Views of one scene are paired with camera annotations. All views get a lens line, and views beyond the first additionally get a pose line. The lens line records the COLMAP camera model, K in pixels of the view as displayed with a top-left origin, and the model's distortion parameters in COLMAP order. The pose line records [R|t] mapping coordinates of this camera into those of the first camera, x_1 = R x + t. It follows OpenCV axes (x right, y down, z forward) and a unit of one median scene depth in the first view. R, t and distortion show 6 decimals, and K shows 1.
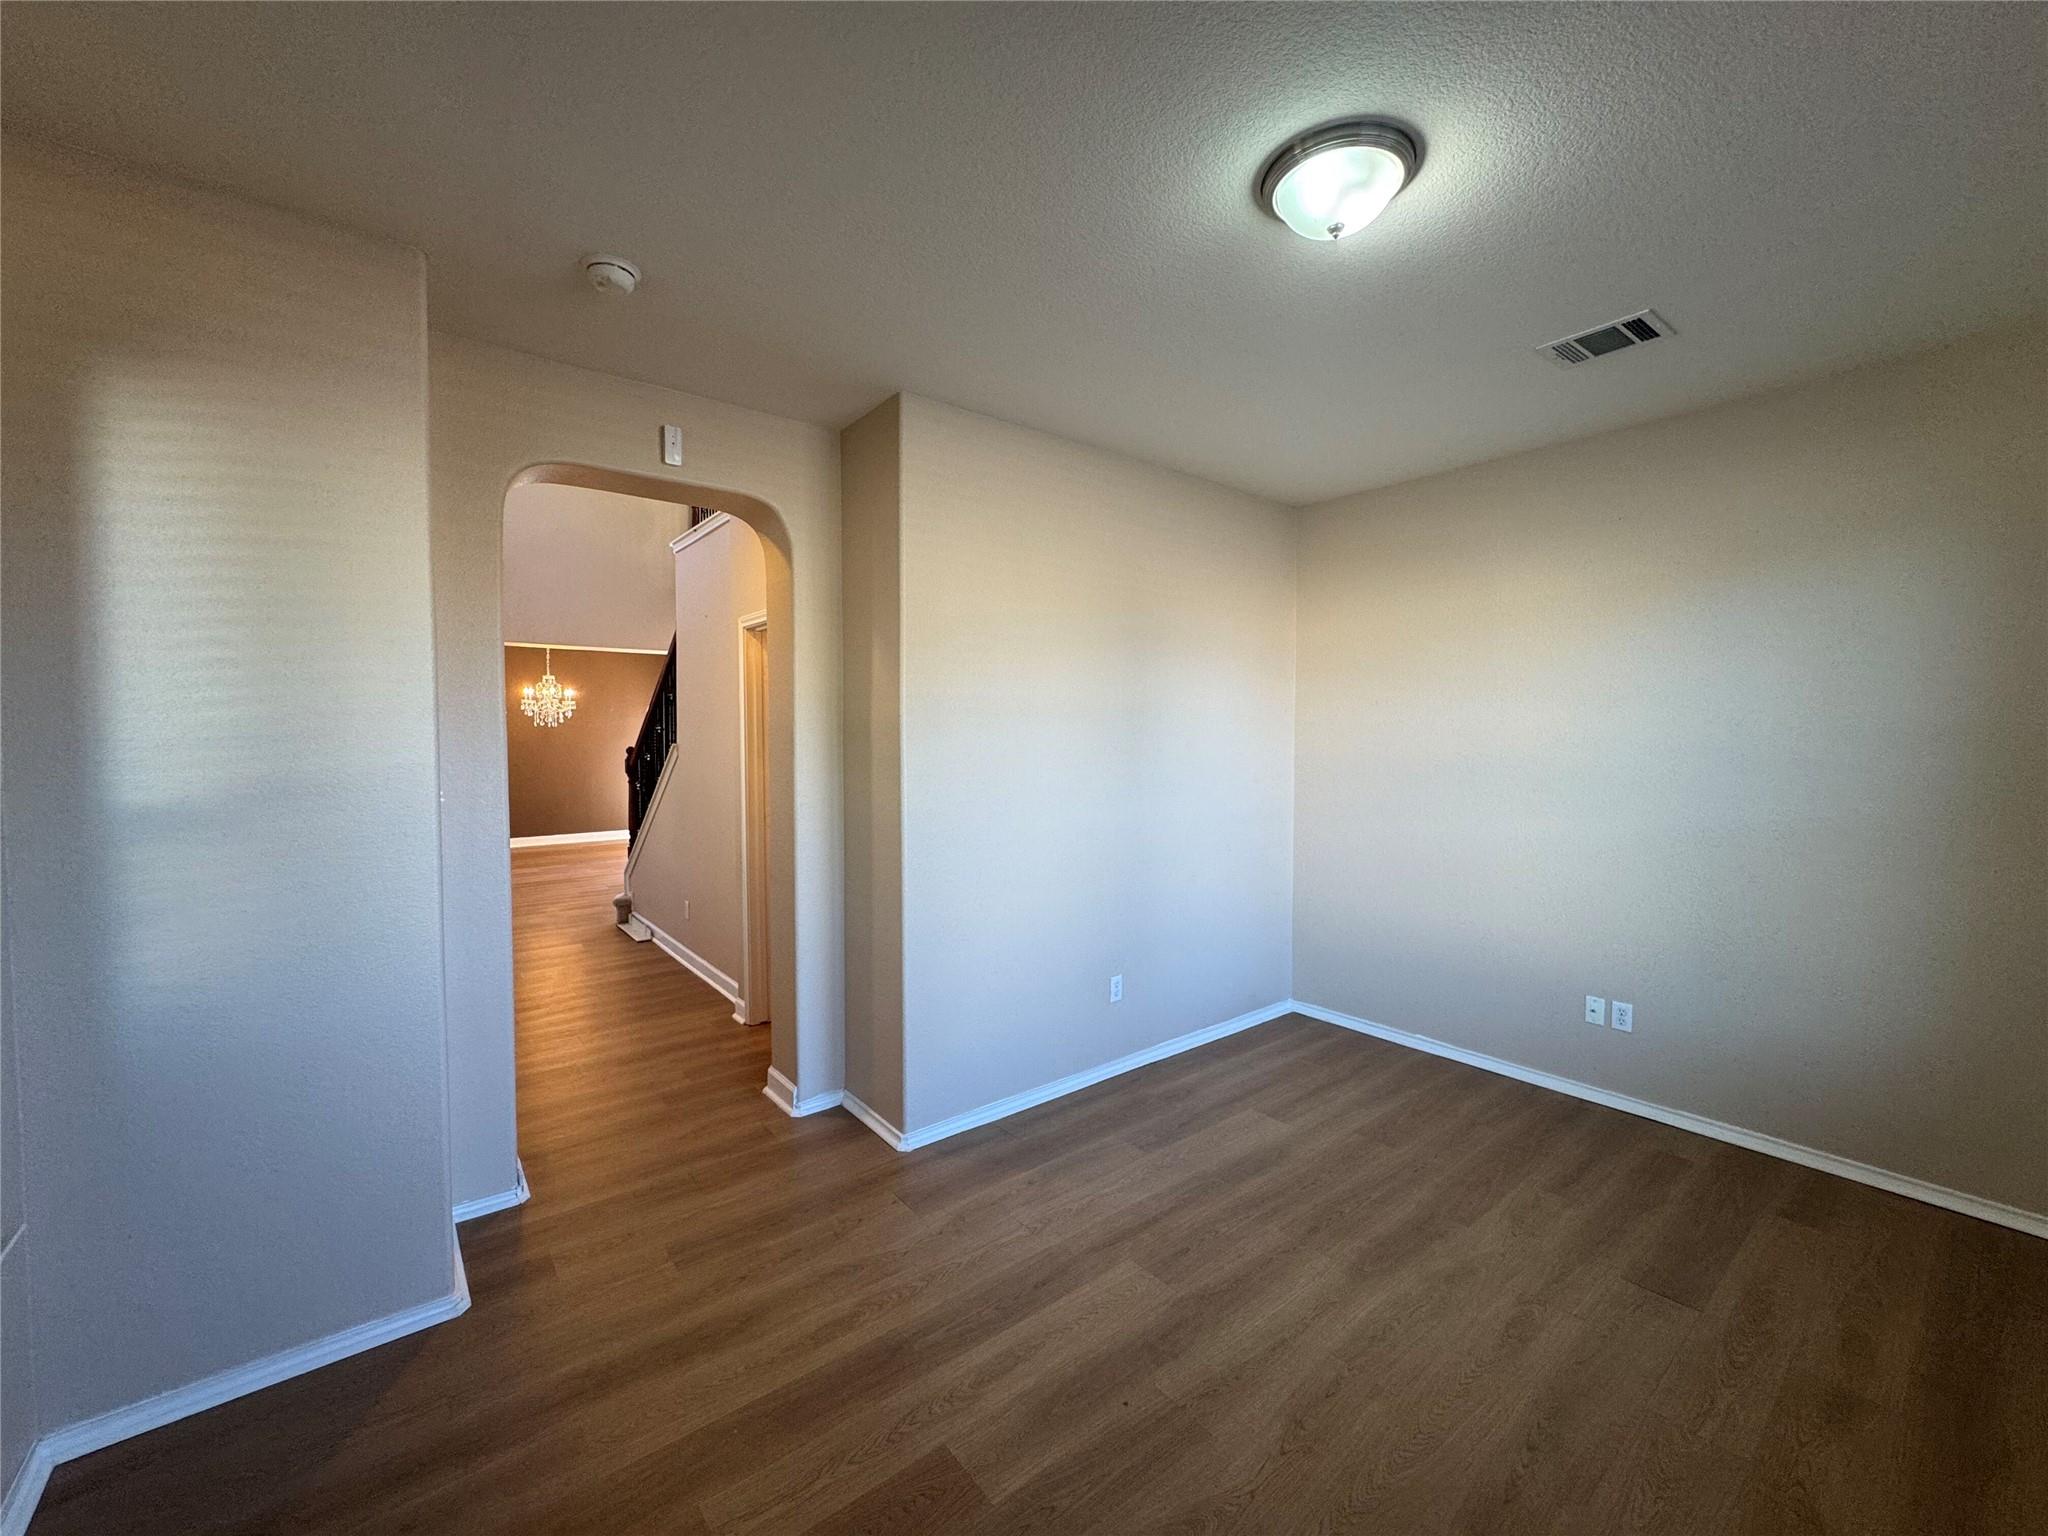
lens RADIAL K [[818.7, 0, 1026.7], [0, 818.7, 766.8], [0, 0, 1]] dist [-0.004359, 0.000172]
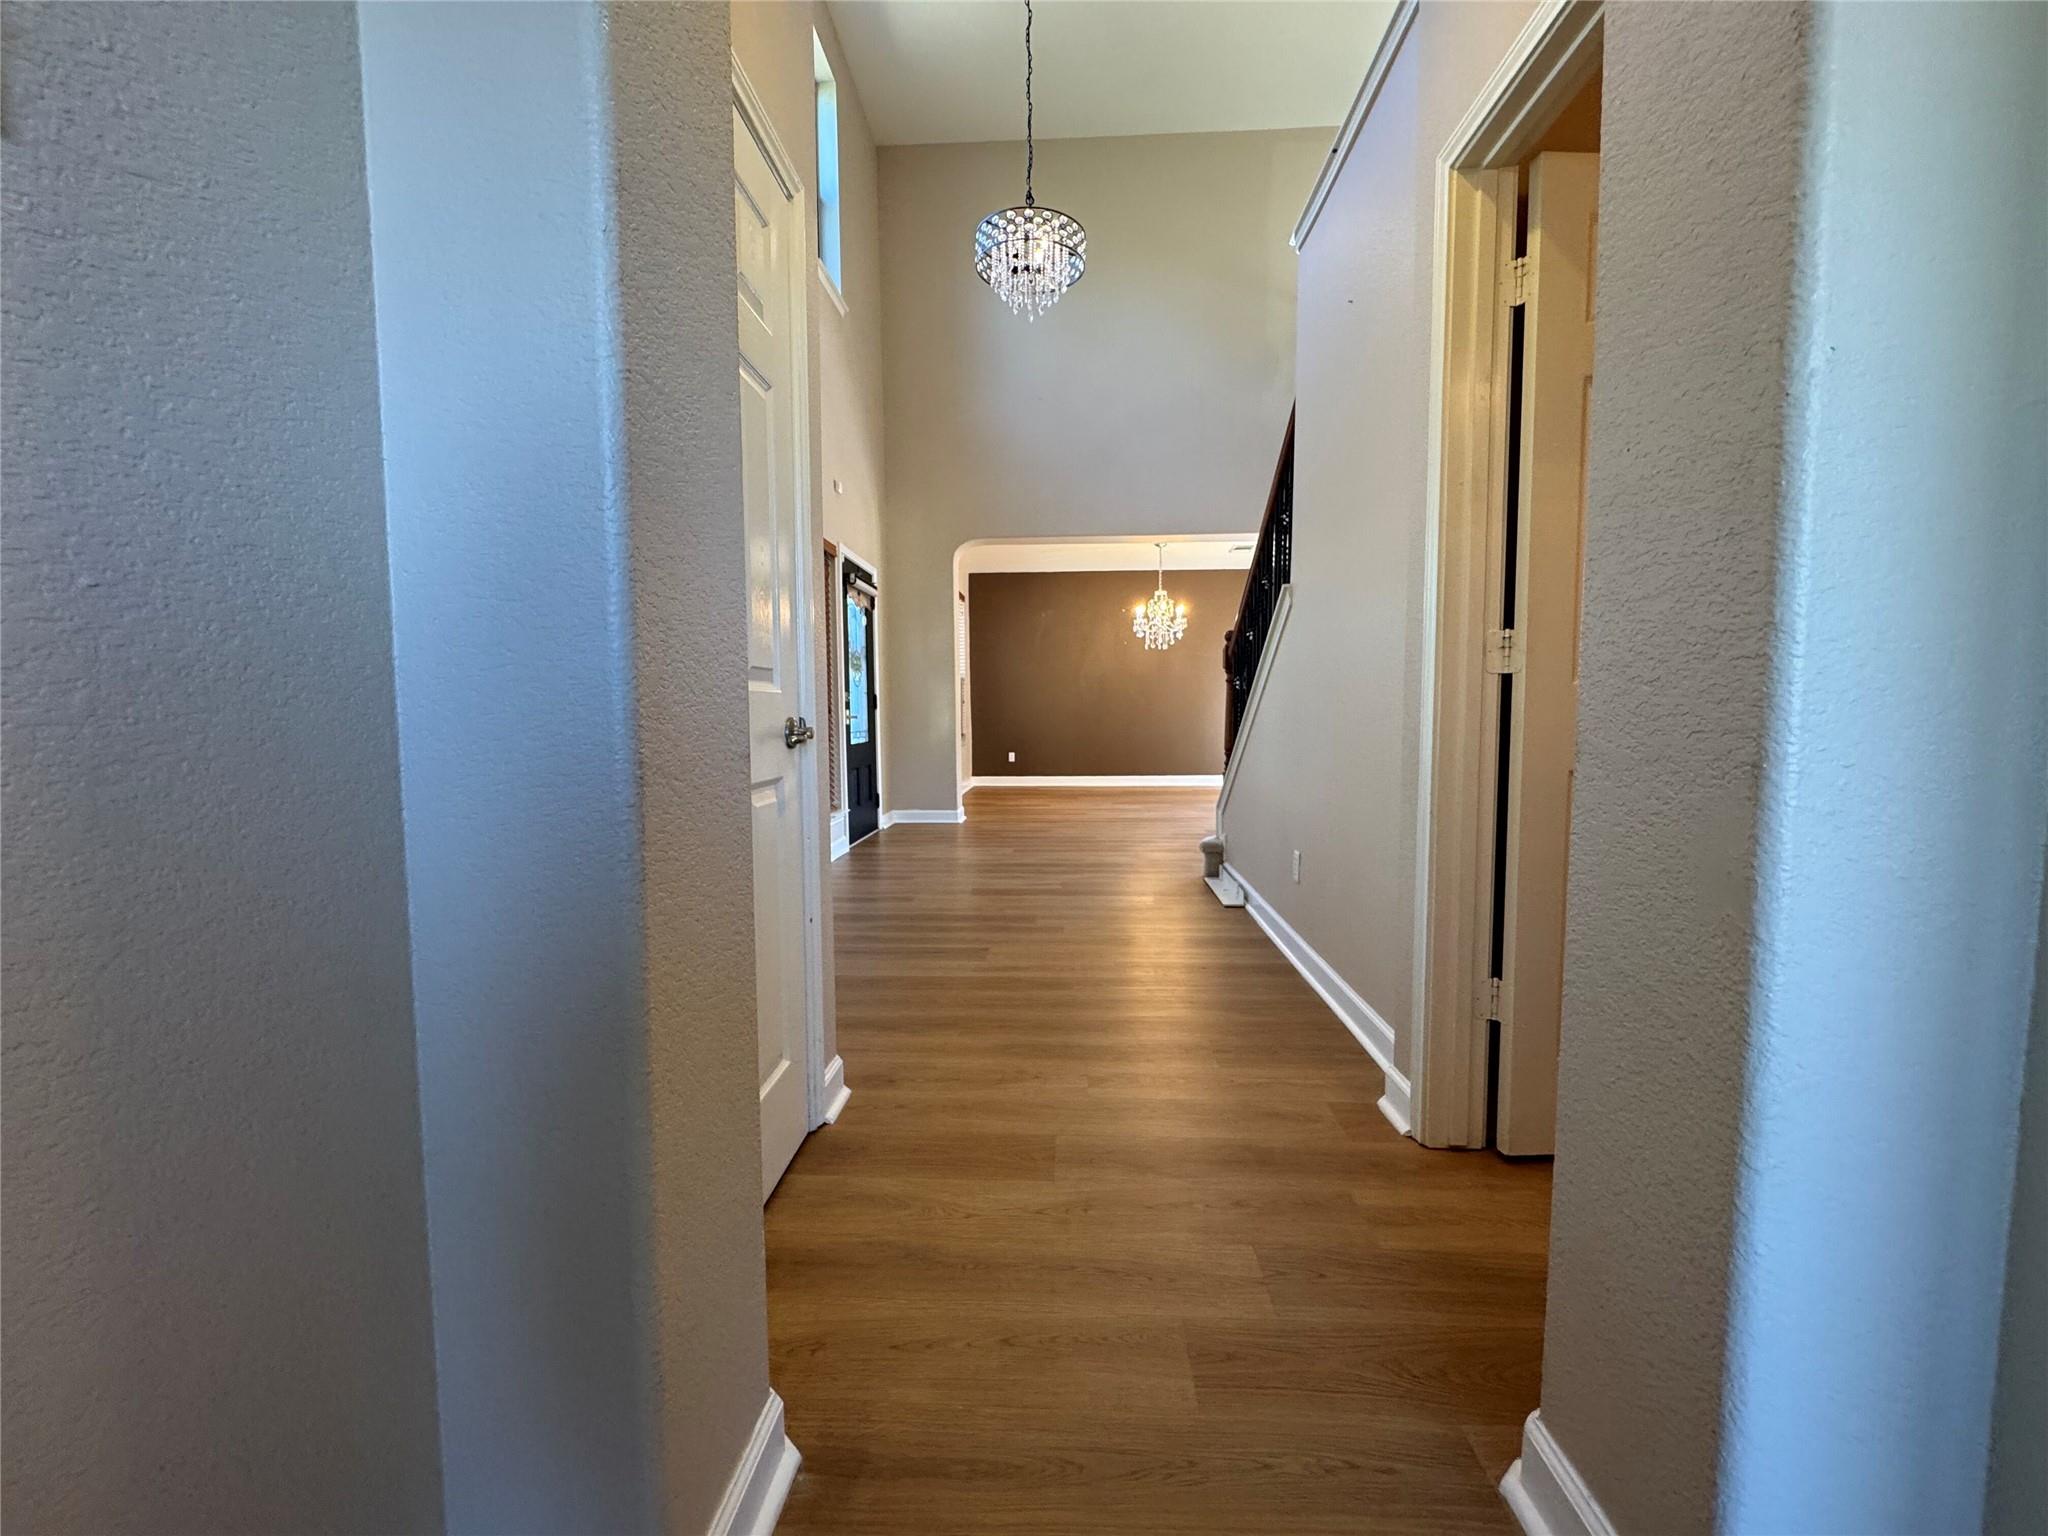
lens RADIAL K [[818.7, 0, 1026.7], [0, 818.7, 766.8], [0, 0, 1]] dist [-0.004359, 0.000172]
pose [[0.745742, 0.044363, -0.664756, -0.144346], [-0.024167, 0.998925, 0.039554, 0.071432], [0.665796, -0.013432, 0.746013, 0.362719]]
